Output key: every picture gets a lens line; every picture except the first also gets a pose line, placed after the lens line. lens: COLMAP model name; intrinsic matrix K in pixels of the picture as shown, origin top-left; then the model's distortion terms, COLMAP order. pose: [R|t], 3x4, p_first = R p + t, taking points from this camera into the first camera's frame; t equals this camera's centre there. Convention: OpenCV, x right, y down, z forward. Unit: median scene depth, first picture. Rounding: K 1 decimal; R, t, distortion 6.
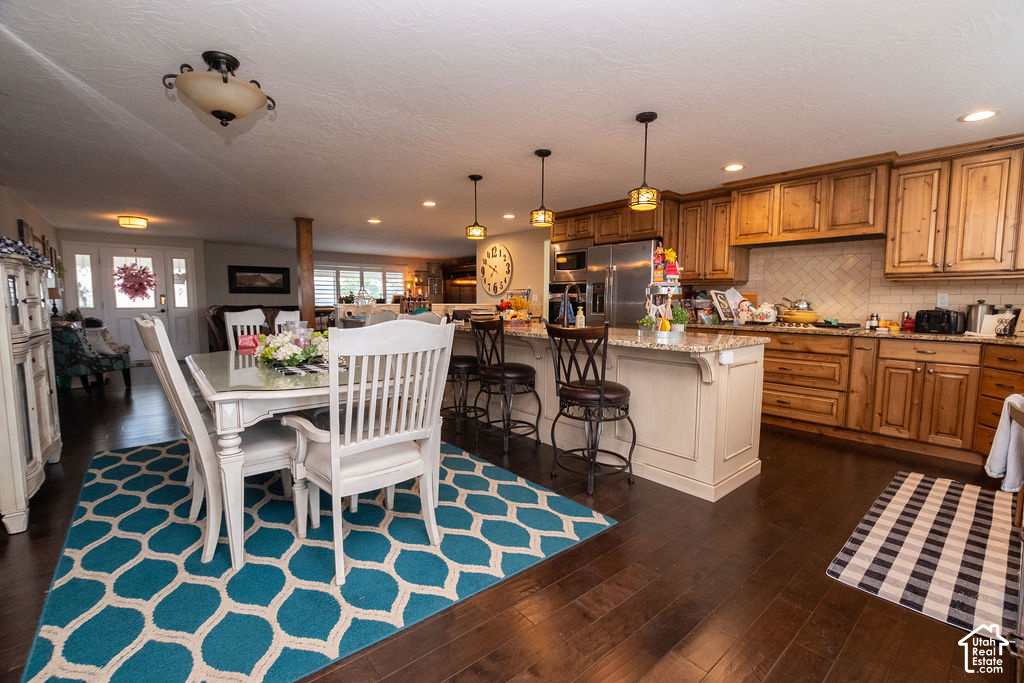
lens RADIAL K [[451.0, 0, 520.1], [0, 451.0, 338.7], [0, 0, 1]] dist [-0.026681, 0.003671]
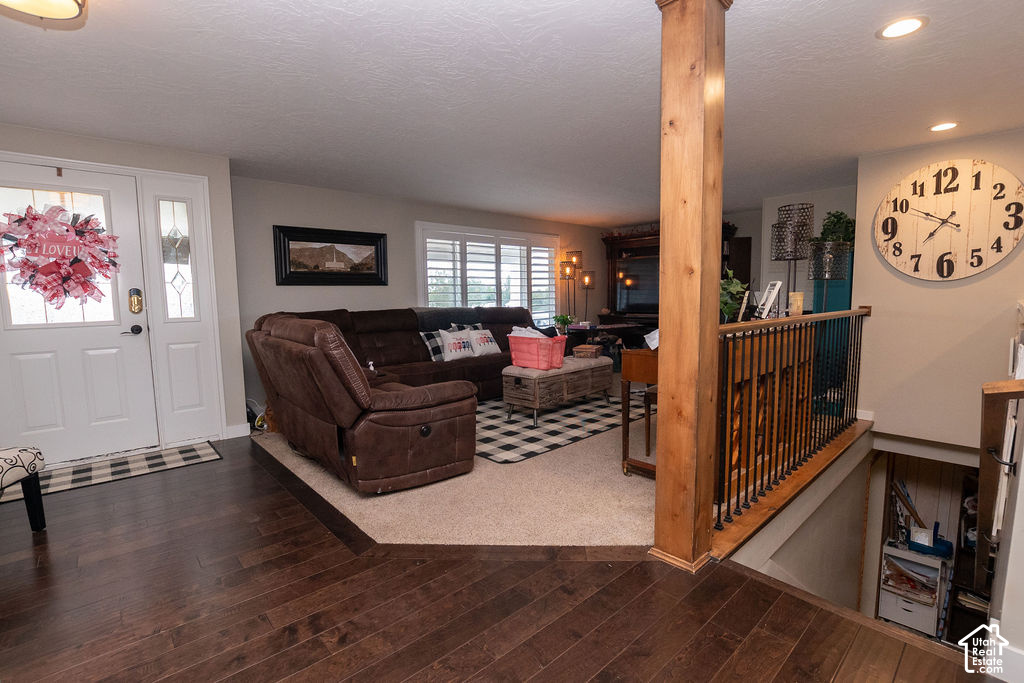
lens RADIAL K [[451.0, 0, 502.6], [0, 451.0, 335.2], [0, 0, 1]] dist [-0.026681, 0.003671]
pose [[0.999317, -0.017339, 0.032621, -0.480948], [0.017081, 0.999821, 0.008158, -0.054729], [-0.032757, -0.007596, 0.999434, 0.581011]]
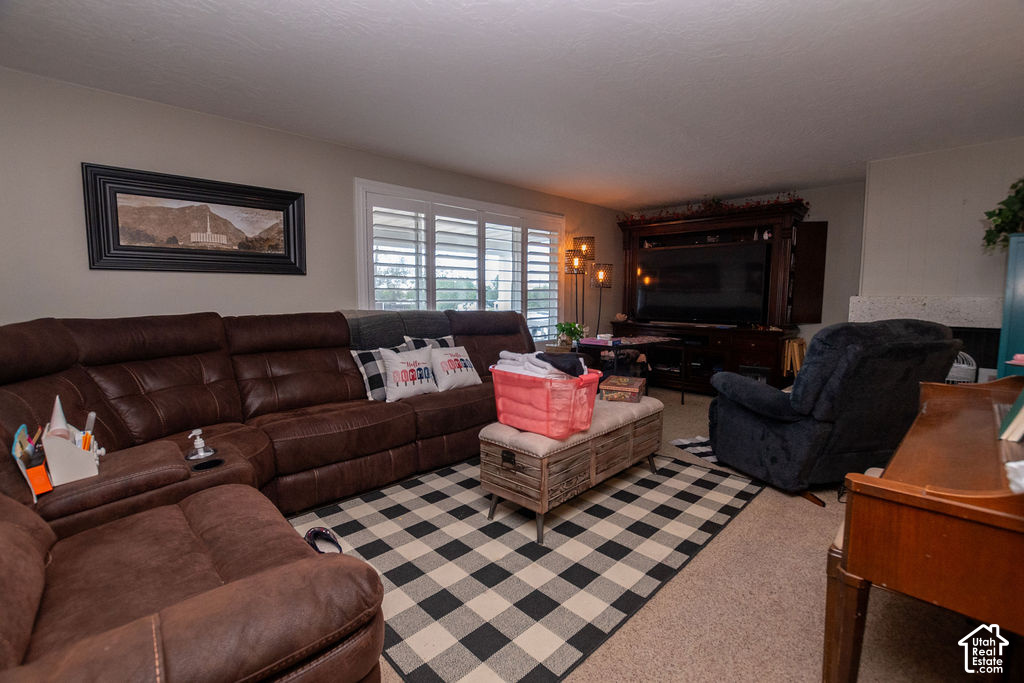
lens RADIAL K [[451.0, 0, 520.5], [0, 451.0, 336.1], [0, 0, 1]] dist [-0.026681, 0.003671]
pose [[0.995202, -0.003292, 0.097784, -0.468375], [0.001986, 0.999908, 0.013451, -0.071913], [-0.097819, -0.013192, 0.995117, 0.792598]]
